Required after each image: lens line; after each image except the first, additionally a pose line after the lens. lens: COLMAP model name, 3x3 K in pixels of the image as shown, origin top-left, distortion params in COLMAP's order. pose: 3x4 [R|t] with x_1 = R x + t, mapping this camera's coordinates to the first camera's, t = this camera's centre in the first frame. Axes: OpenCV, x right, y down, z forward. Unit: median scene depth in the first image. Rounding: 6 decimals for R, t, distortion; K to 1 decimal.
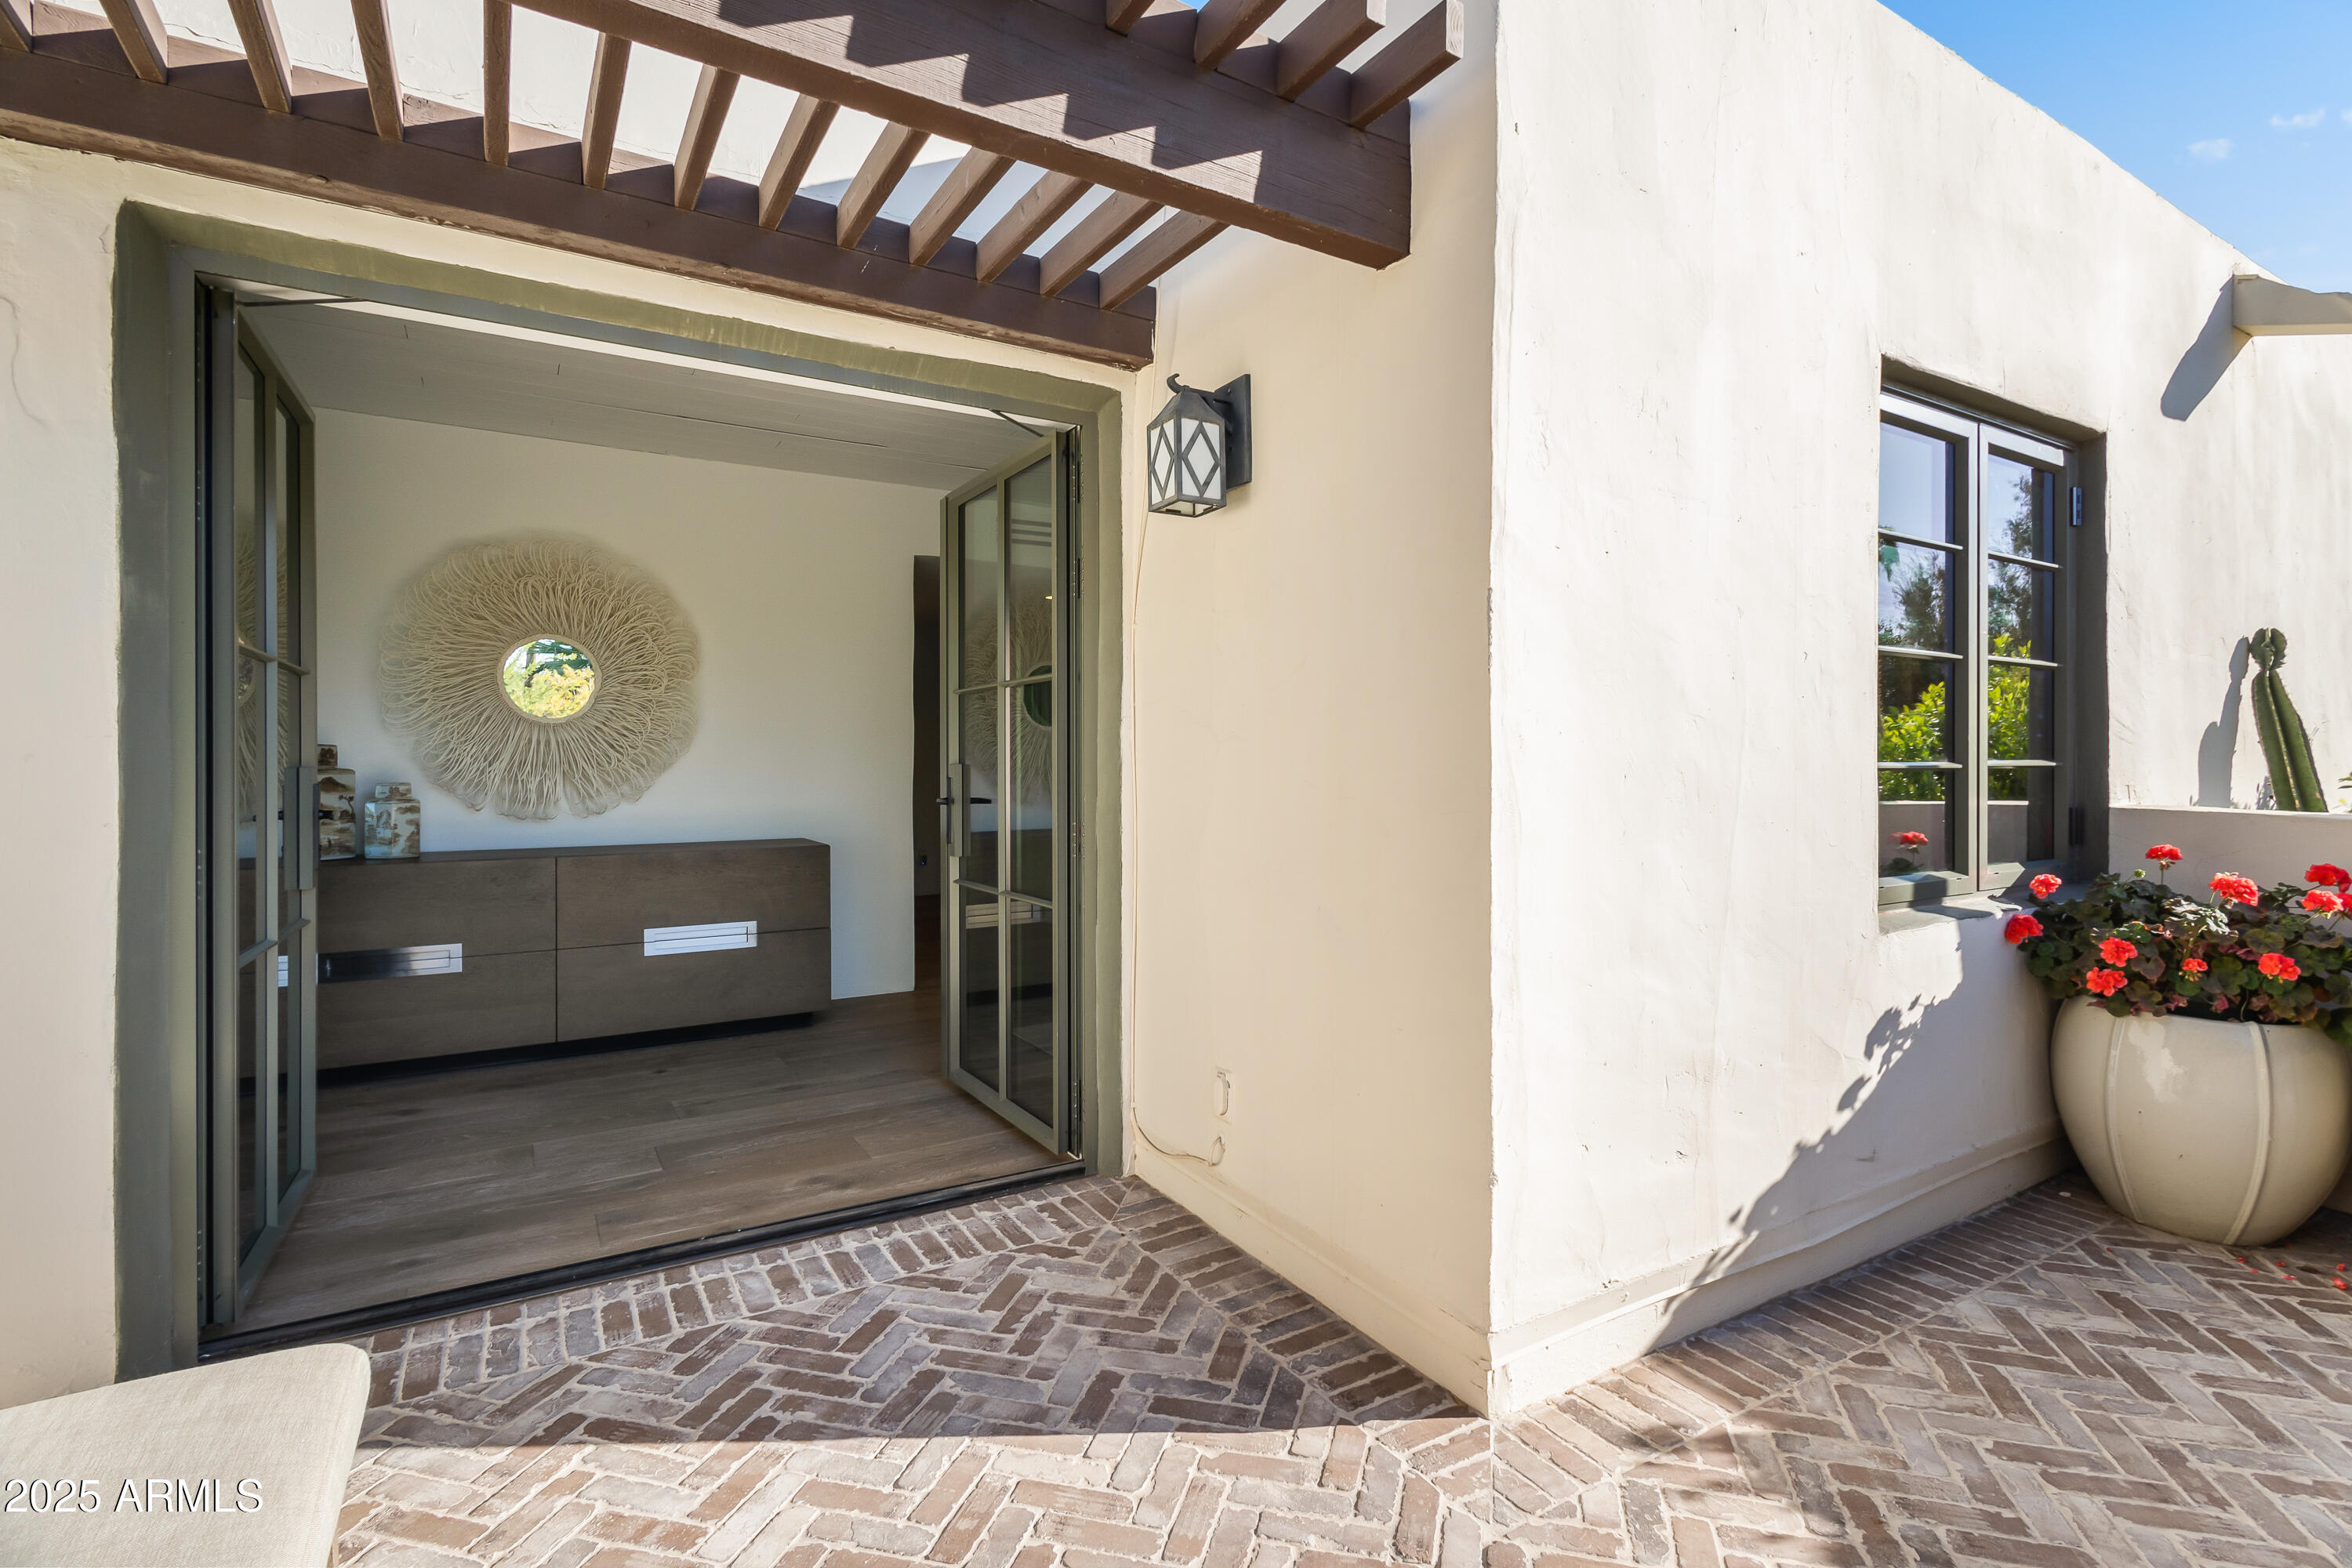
lens RADIAL K [[1112.2, 0, 1175.7], [0, 1112.2, 771.2], [0, 0, 1]] dist [-0.001846, -0.000198]
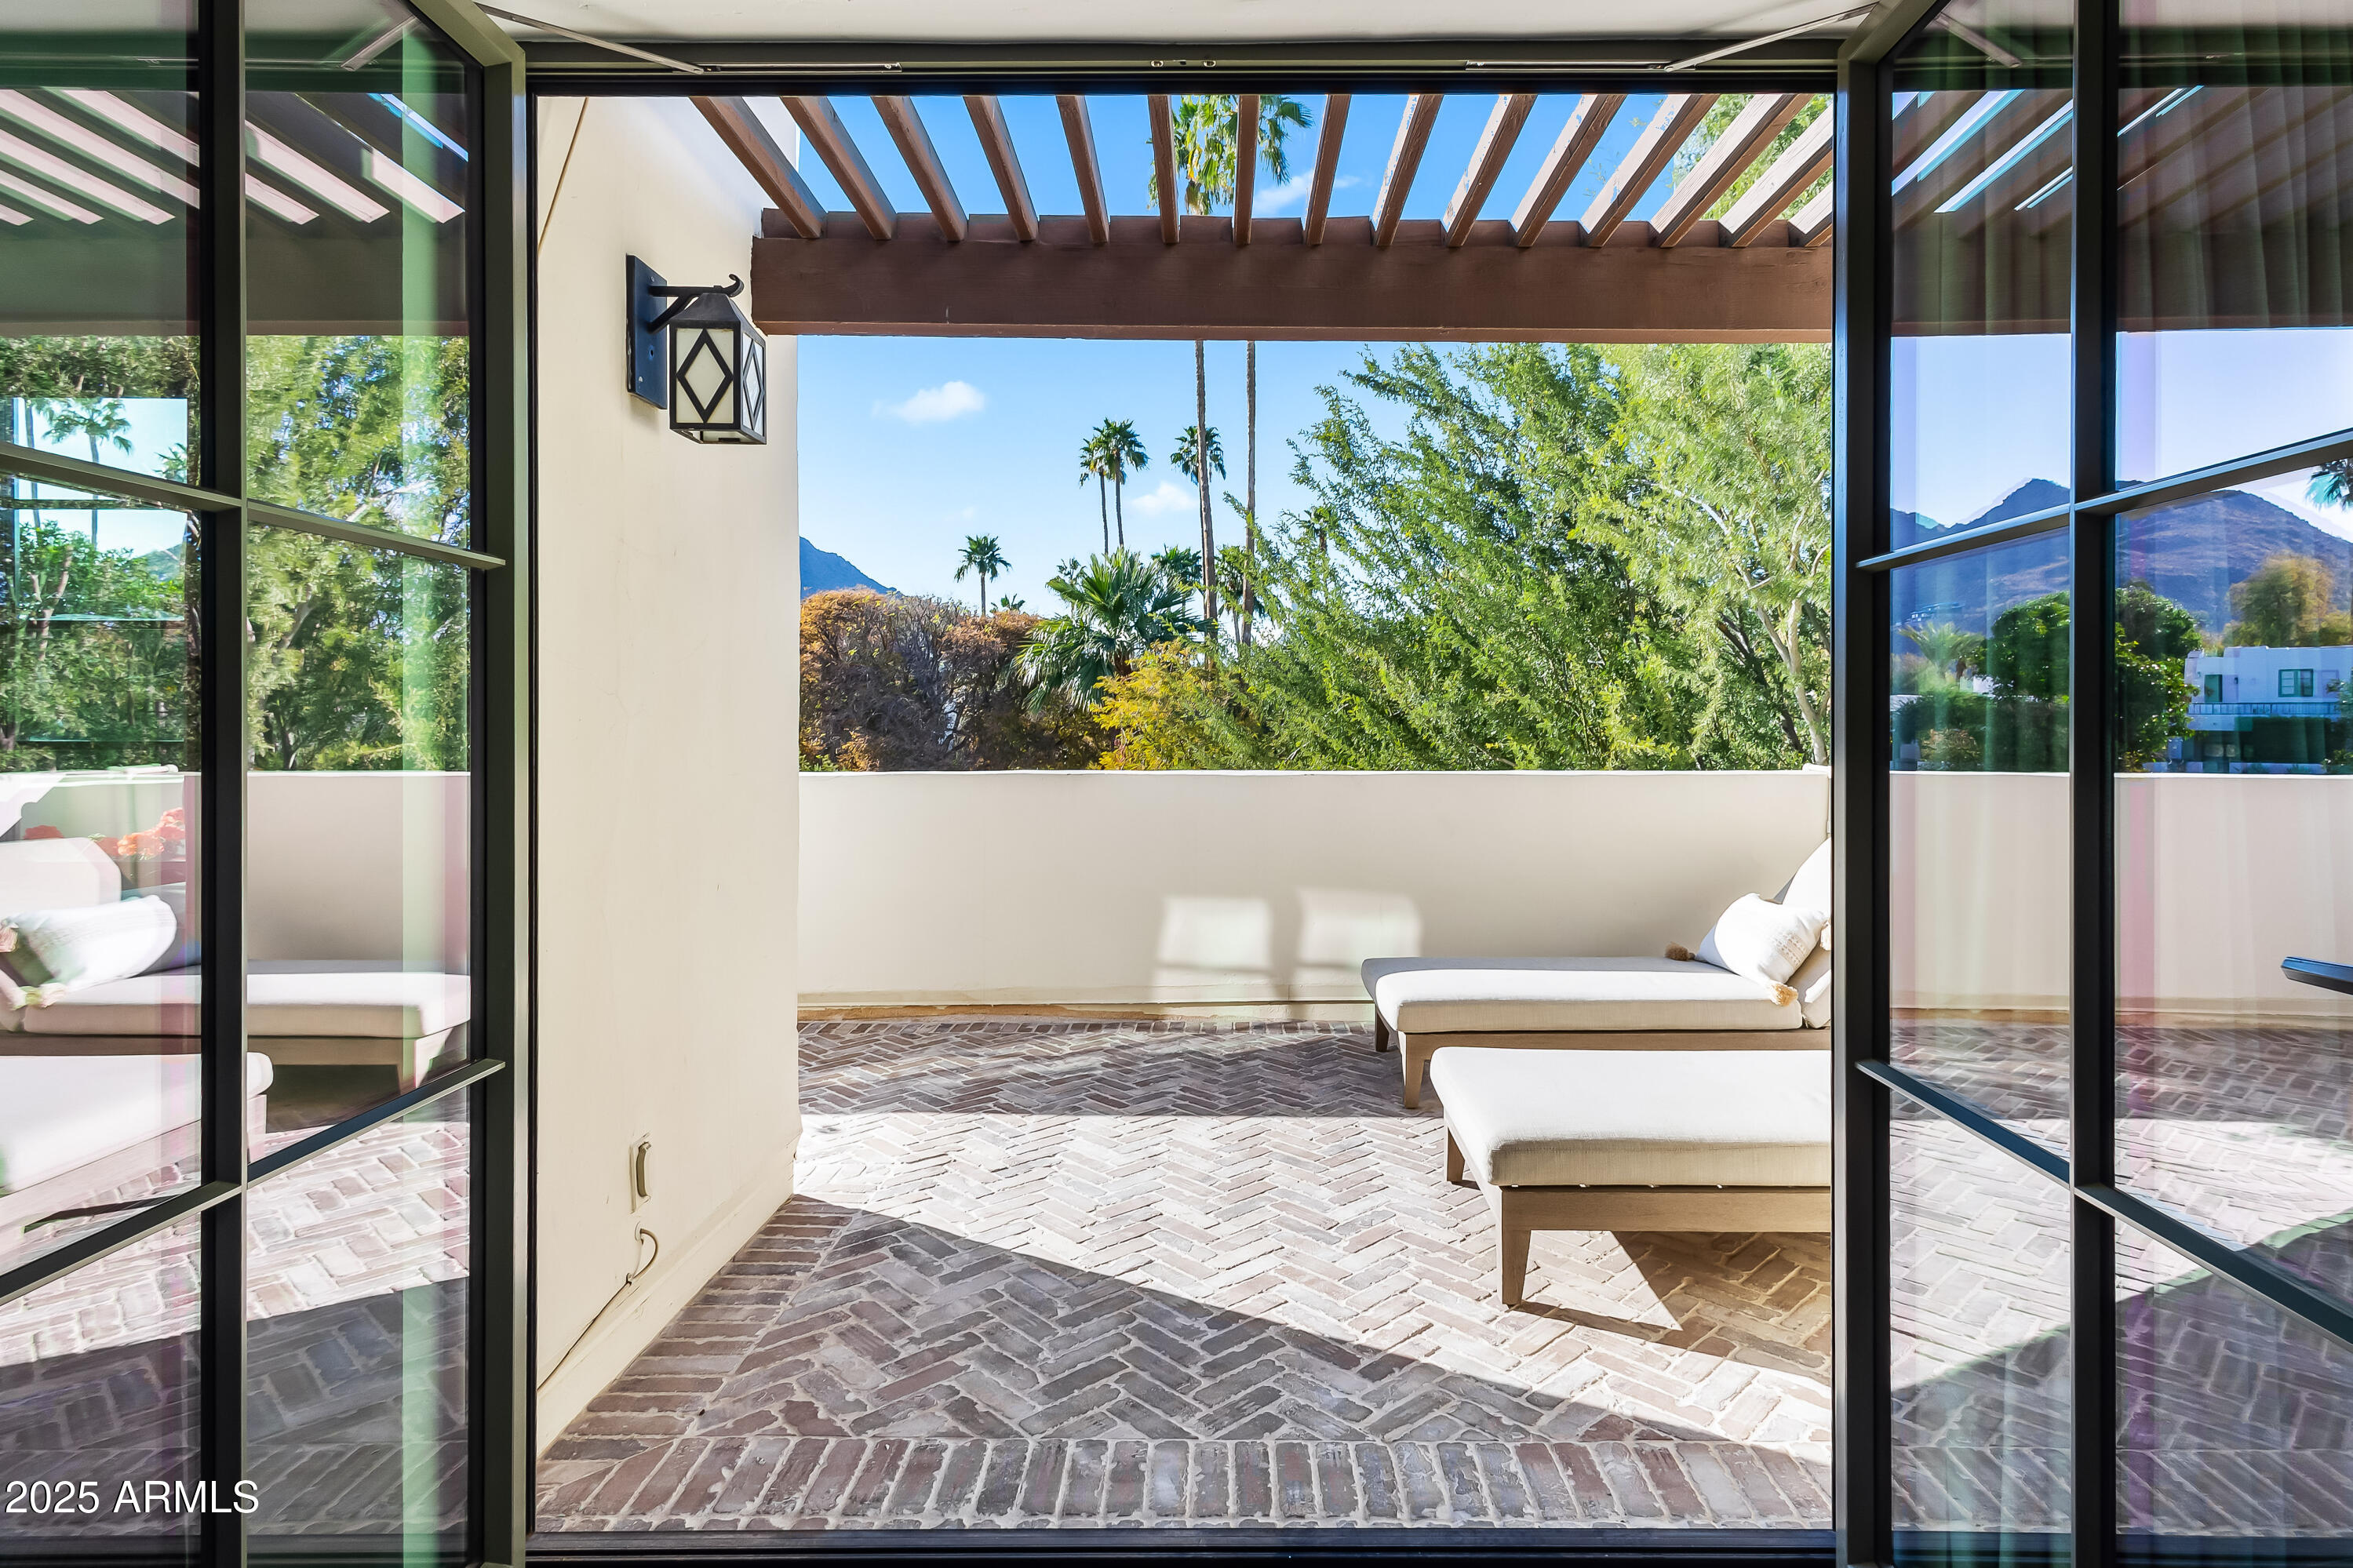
lens RADIAL K [[1112.5, 0, 1221.7], [0, 1112.5, 728.4], [0, 0, 1]] dist [-0.001846, -0.000198]
pose [[-0.853567, -0.001187, 0.520981, -0.883871], [0.004003, 0.999953, 0.008838, -0.036531], [-0.520967, 0.009629, -0.853522, 1.792937]]
